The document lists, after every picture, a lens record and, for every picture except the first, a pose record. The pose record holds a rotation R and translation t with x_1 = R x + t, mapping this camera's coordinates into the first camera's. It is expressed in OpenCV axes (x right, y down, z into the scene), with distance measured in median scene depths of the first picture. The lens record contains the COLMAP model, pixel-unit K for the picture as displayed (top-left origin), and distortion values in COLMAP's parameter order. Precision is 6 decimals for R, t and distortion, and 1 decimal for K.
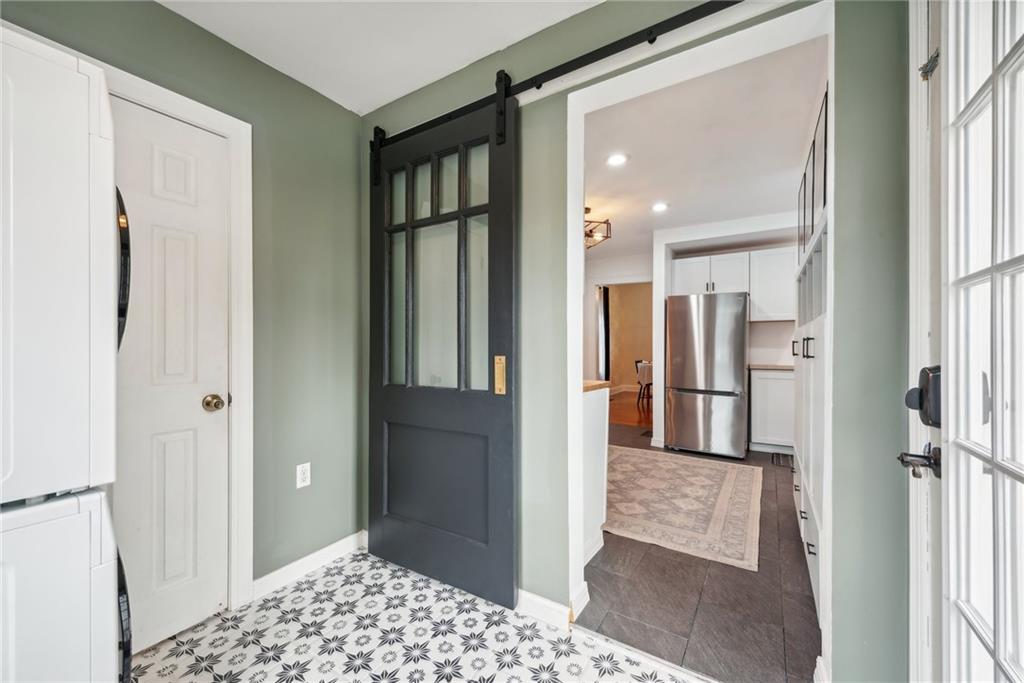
lens RADIAL K [[407.7, 0, 512.6], [0, 407.7, 344.2], [0, 0, 1]] dist [0.011670, -0.000897]
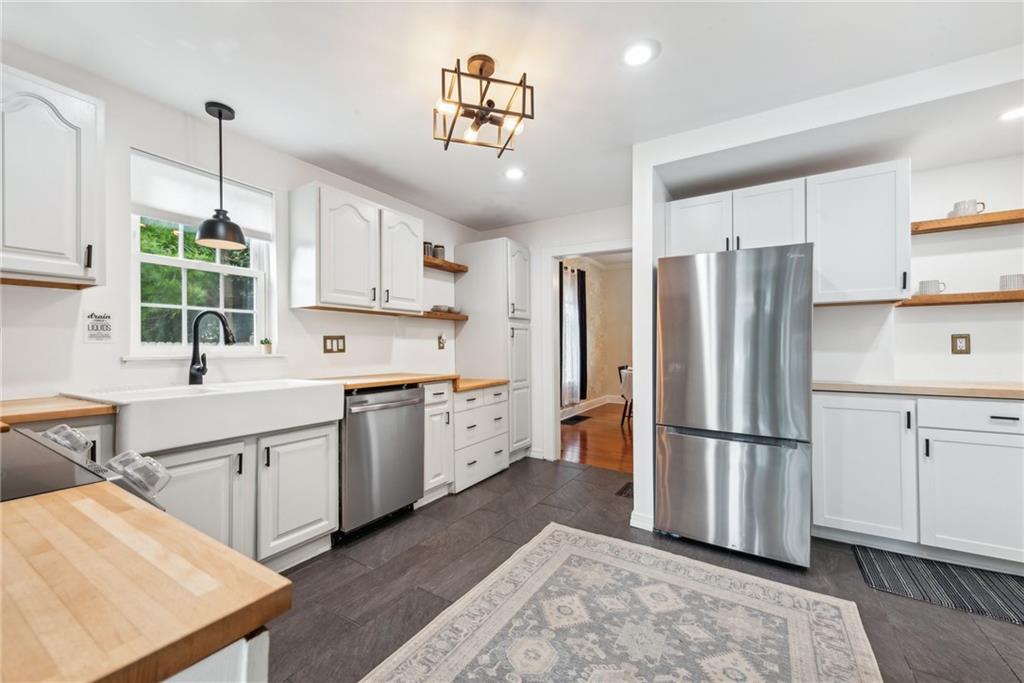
lens RADIAL K [[407.7, 0, 509.5], [0, 407.7, 342.6], [0, 0, 1]] dist [0.011670, -0.000897]
pose [[0.999979, -0.006157, 0.001790, 0.177238], [0.006162, 0.999976, -0.003053, -0.004501], [-0.001771, 0.003064, 0.999994, 0.447046]]
